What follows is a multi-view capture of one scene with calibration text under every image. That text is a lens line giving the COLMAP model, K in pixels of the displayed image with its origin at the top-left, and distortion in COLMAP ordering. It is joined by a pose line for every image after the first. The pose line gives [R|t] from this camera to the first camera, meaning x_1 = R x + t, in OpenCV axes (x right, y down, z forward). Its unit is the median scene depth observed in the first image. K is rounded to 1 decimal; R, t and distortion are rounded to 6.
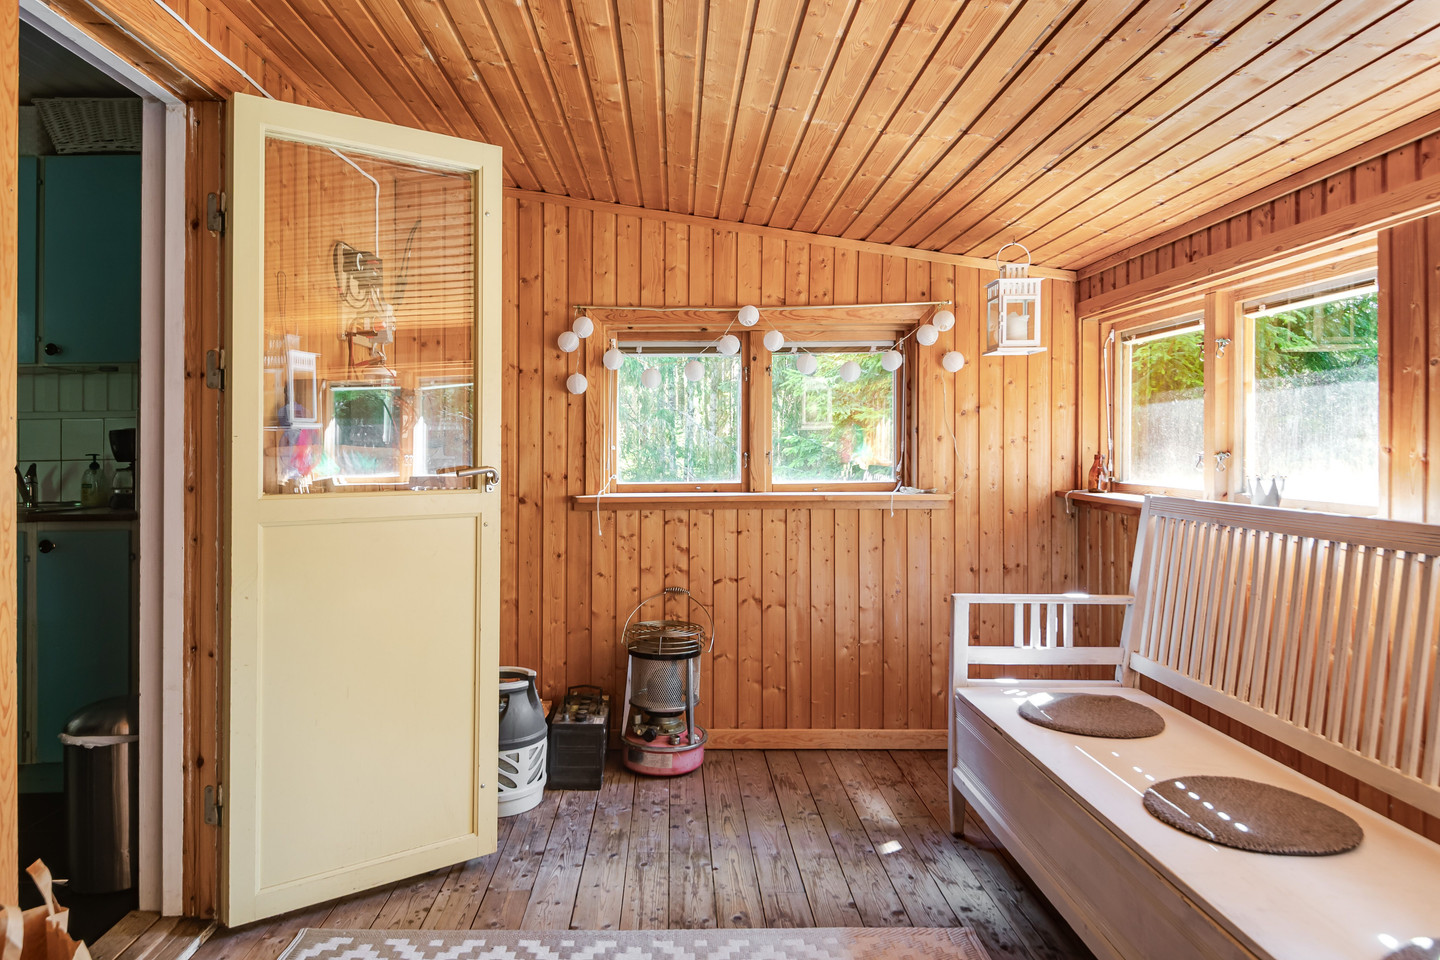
lens RADIAL K [[882.1, 0, 713.8], [0, 882.1, 451.3], [0, 0, 1]] dist [0.050282, -0.057456]
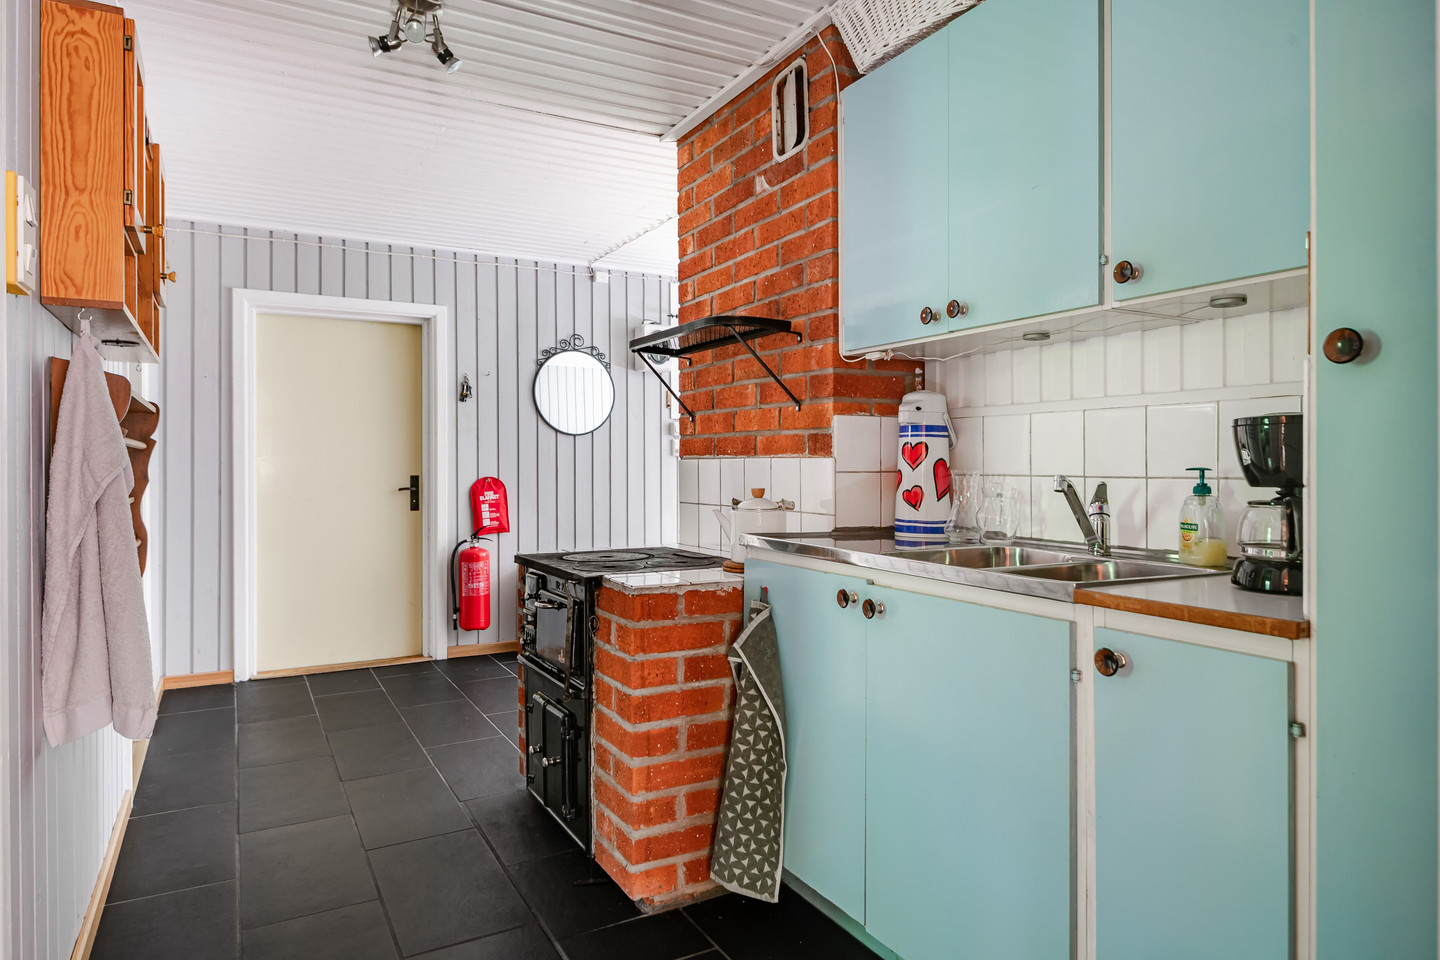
lens RADIAL K [[882.1, 0, 713.8], [0, 882.1, 451.3], [0, 0, 1]] dist [0.050282, -0.057456]
pose [[0.448229, -0.010558, -0.893856, -0.376411], [0.006680, 0.999942, -0.008461, -0.003911], [0.893894, -0.002178, 0.448274, 0.539393]]
